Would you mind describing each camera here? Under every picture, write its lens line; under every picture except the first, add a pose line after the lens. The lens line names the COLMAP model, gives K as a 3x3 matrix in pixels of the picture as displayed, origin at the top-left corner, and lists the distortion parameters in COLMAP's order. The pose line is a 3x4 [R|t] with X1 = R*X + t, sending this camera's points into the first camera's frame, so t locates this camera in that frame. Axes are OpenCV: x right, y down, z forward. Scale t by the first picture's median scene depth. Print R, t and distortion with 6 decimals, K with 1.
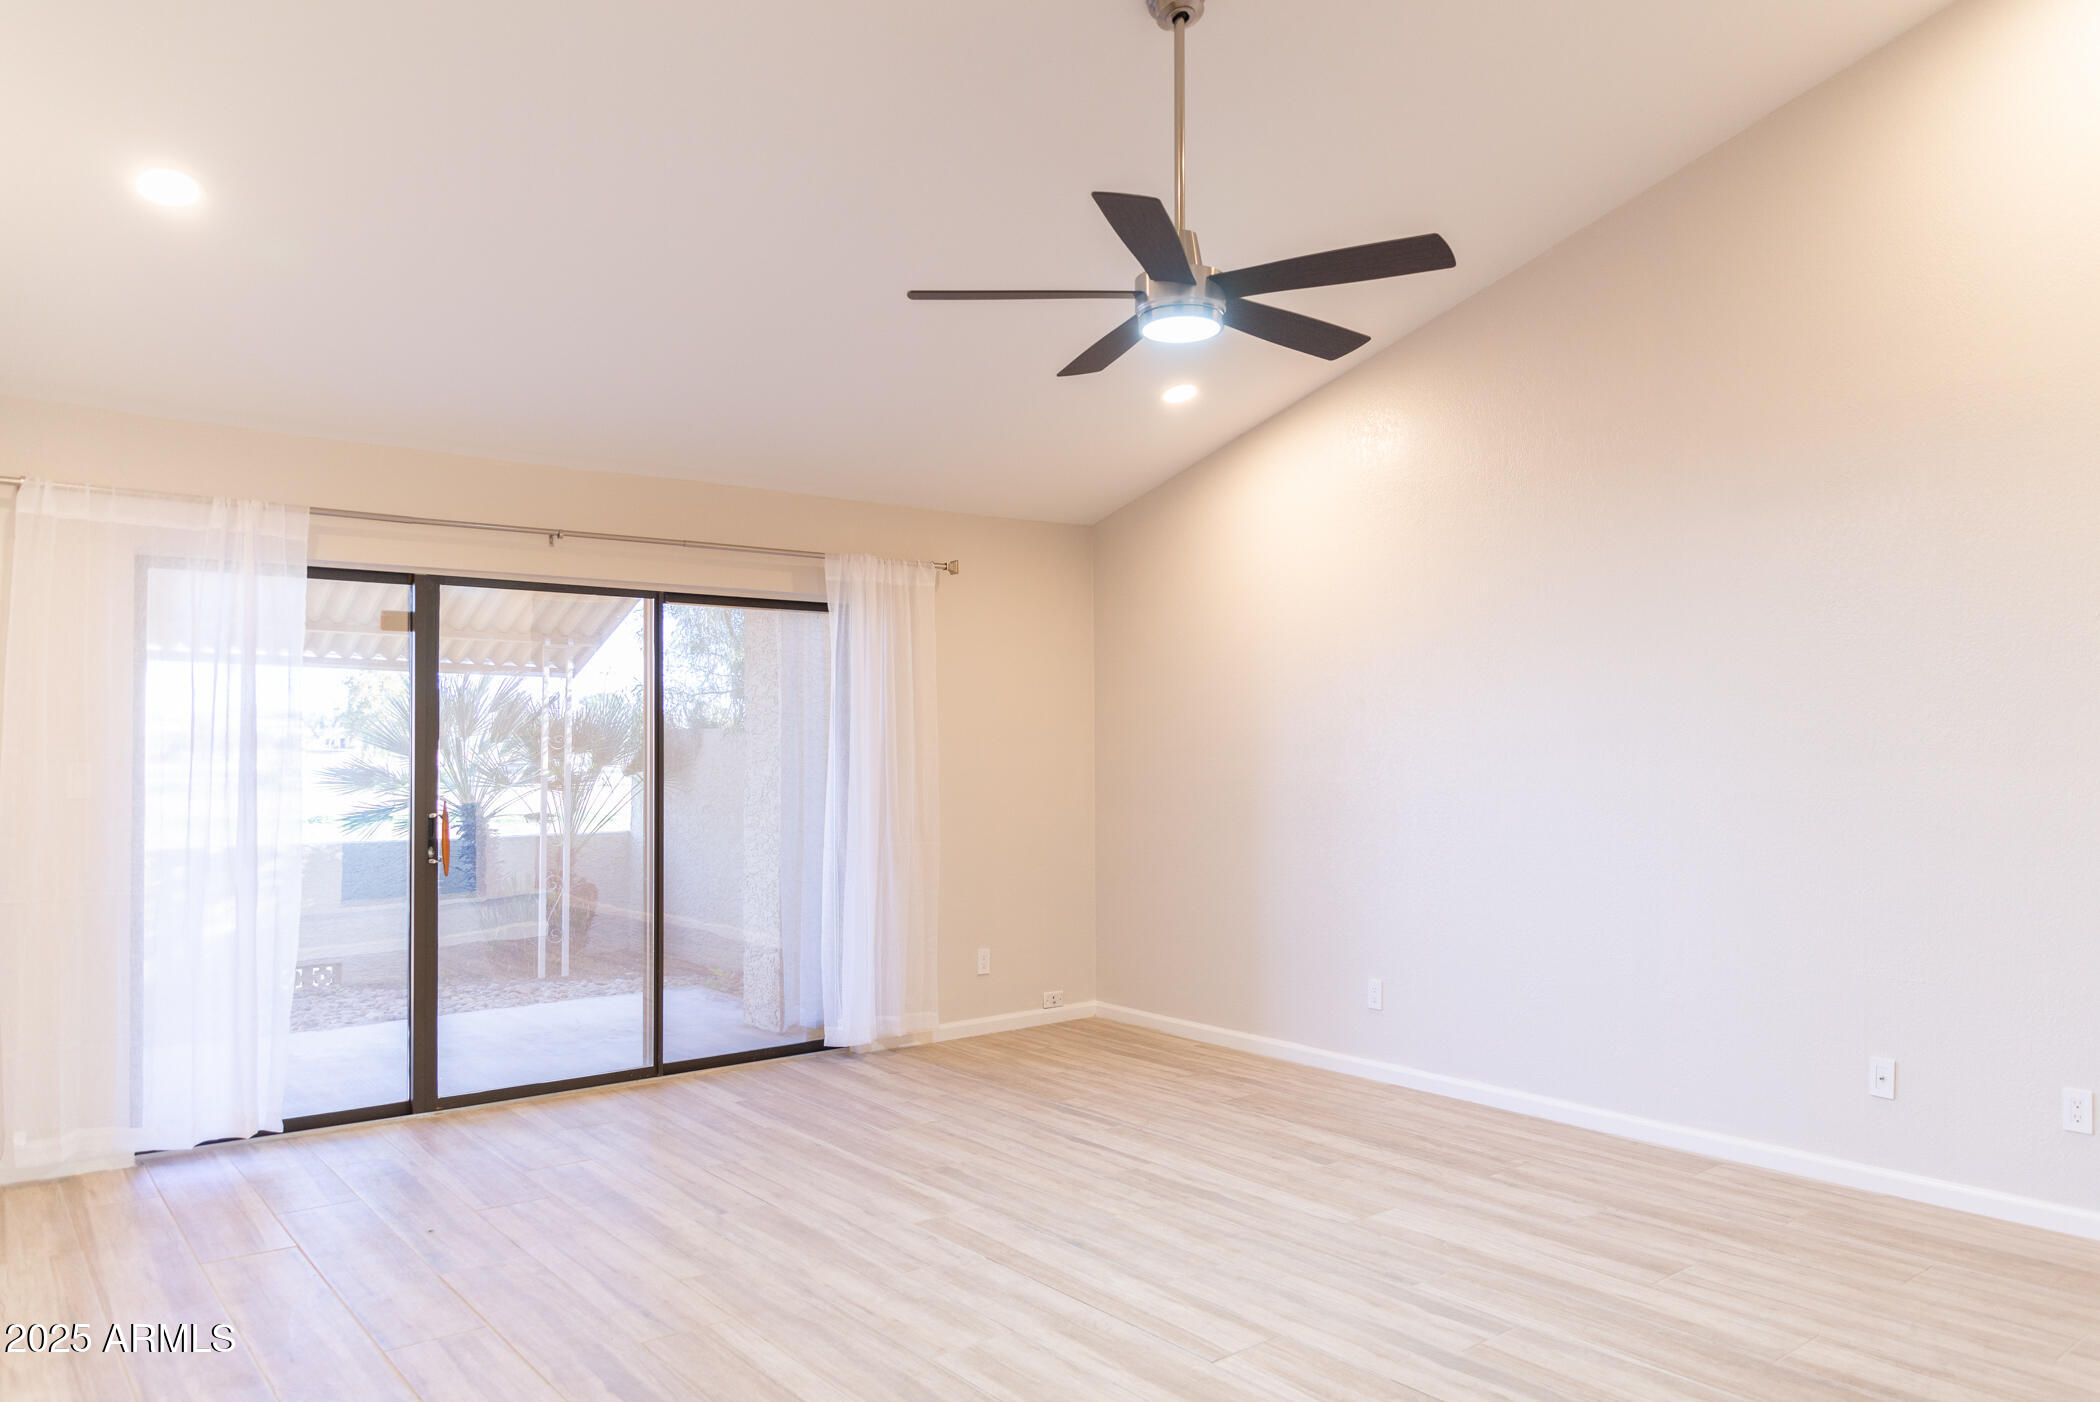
lens RADIAL K [[1451.0, 0, 1050.0], [0, 1451.0, 701.0], [0, 0, 1]] dist [0.006421, -0.000292]
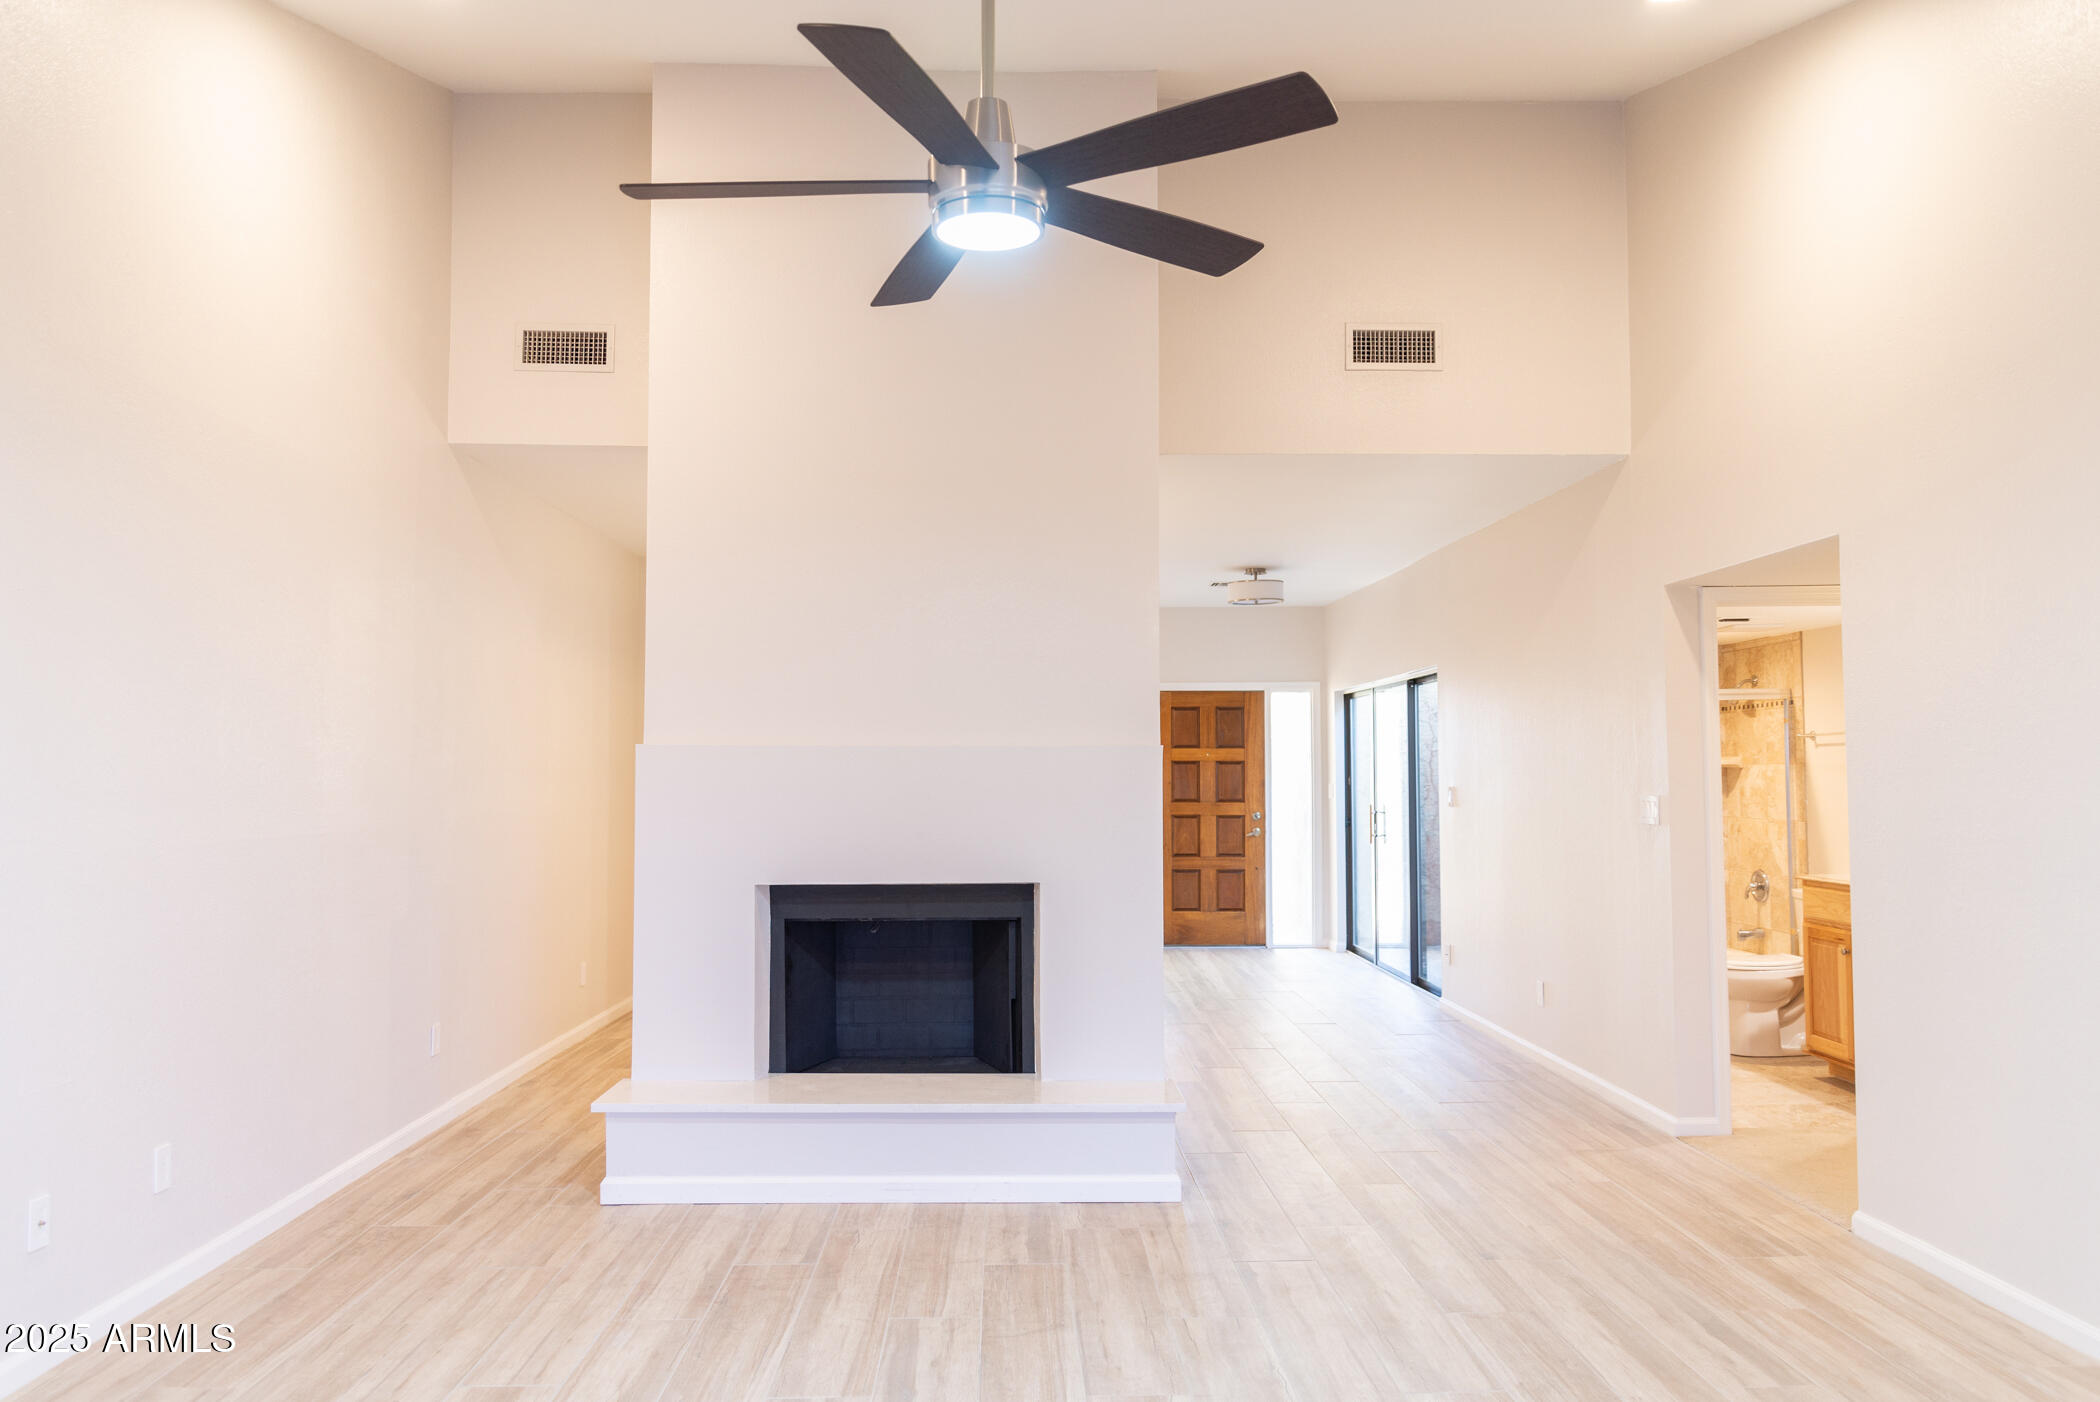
lens RADIAL K [[1451.0, 0, 1050.0], [0, 1451.0, 701.0], [0, 0, 1]] dist [0.006421, -0.000292]
pose [[-0.790965, 0.035029, 0.610857, -0.412742], [-0.016310, 0.996798, -0.078279, 0.044563], [-0.611643, -0.071879, -0.787861, 1.639577]]
